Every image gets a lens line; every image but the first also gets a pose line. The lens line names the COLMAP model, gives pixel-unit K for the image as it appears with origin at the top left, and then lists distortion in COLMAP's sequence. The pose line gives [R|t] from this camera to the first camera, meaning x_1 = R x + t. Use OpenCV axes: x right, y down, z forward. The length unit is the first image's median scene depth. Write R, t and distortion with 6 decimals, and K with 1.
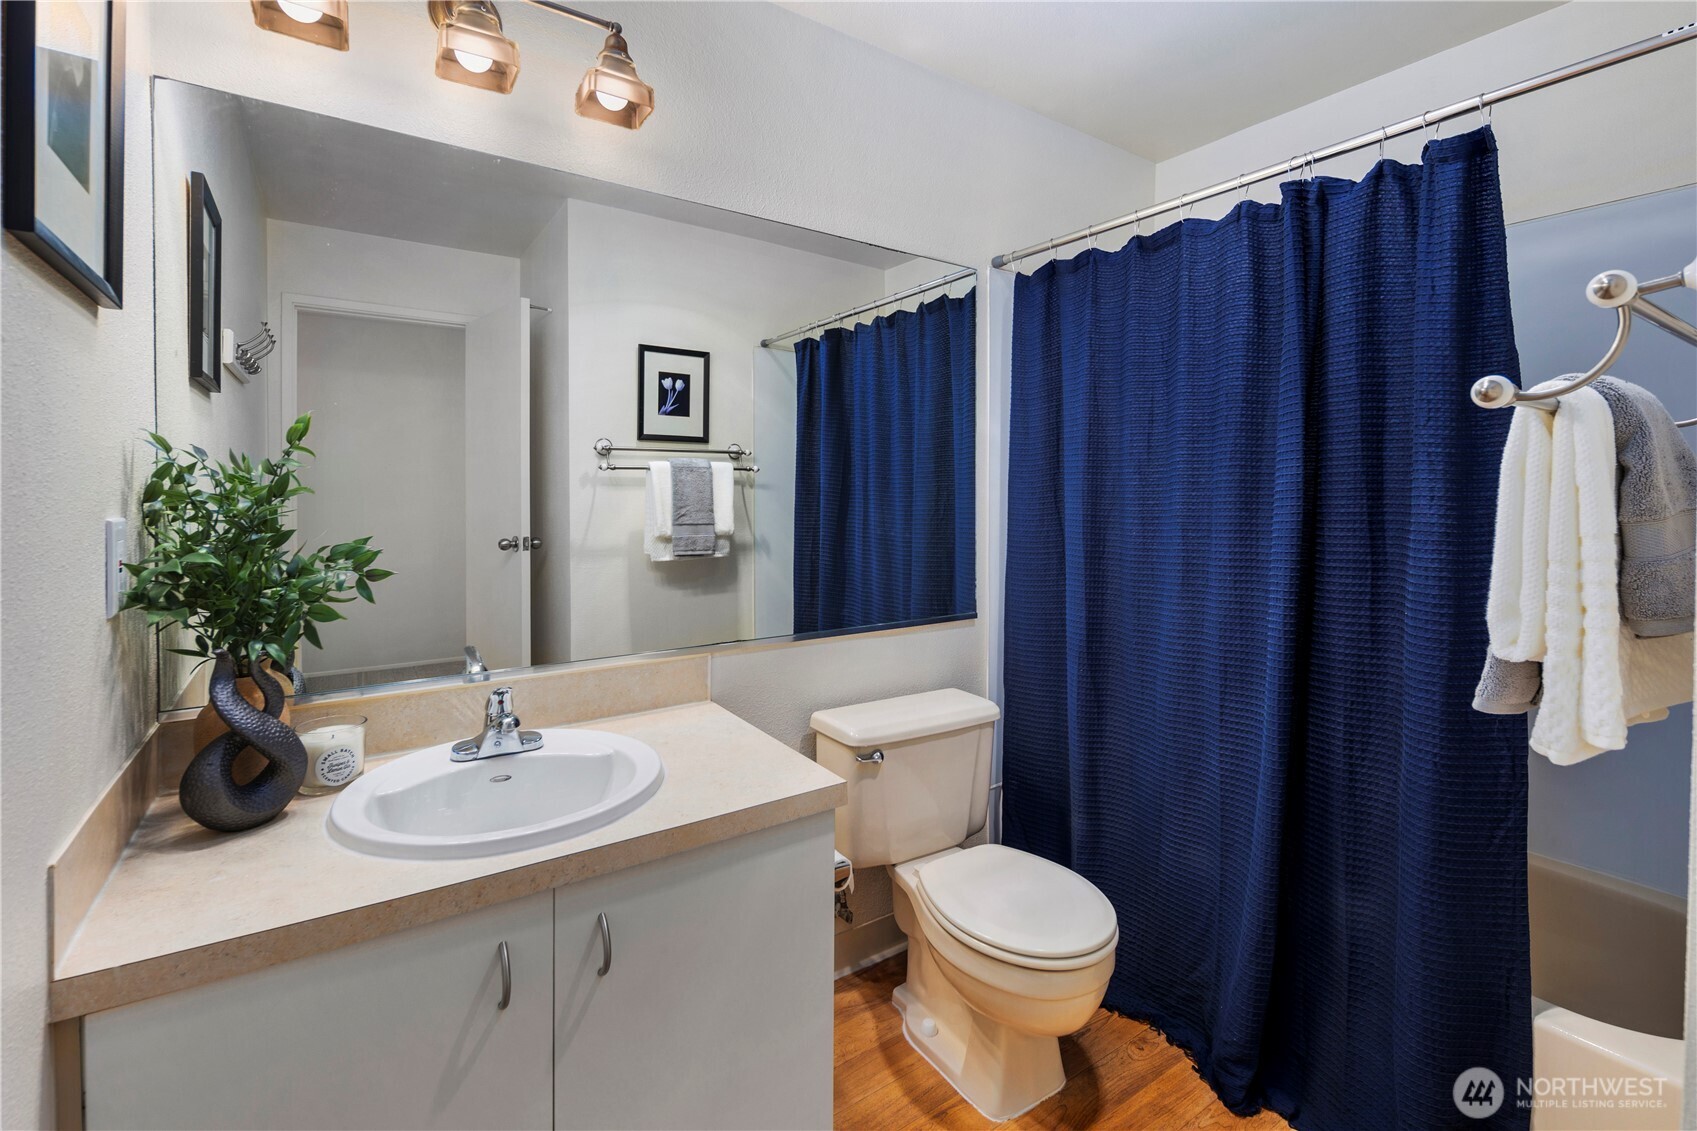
lens RADIAL K [[745.9, 0, 847.3], [0, 745.9, 499.7], [0, 0, 1]] dist [0.001119, -0.000453]
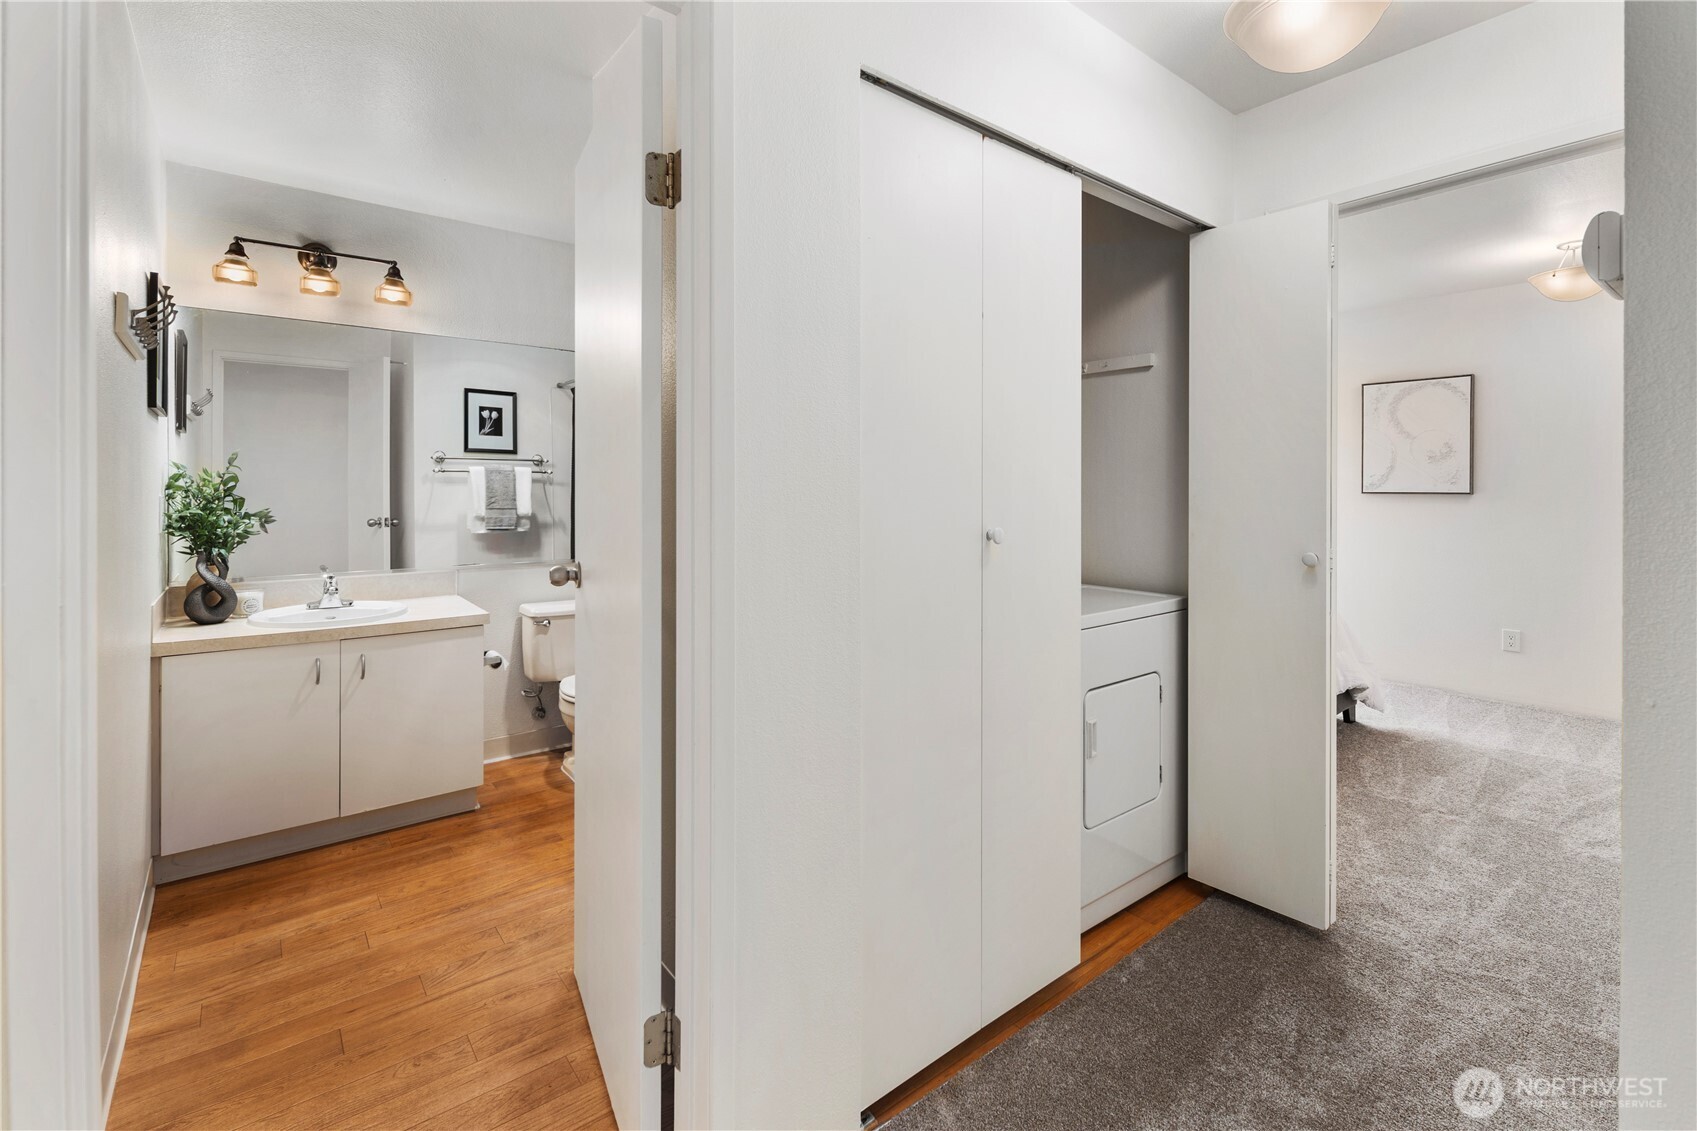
lens RADIAL K [[745.9, 0, 847.3], [0, 745.9, 499.7], [0, 0, 1]] dist [0.001119, -0.000453]
pose [[0.997063, 0.000121, 0.076588, 0.372039], [-0.000353, 0.999995, 0.003015, 0.010088], [-0.076587, -0.003034, 0.997058, -0.548773]]
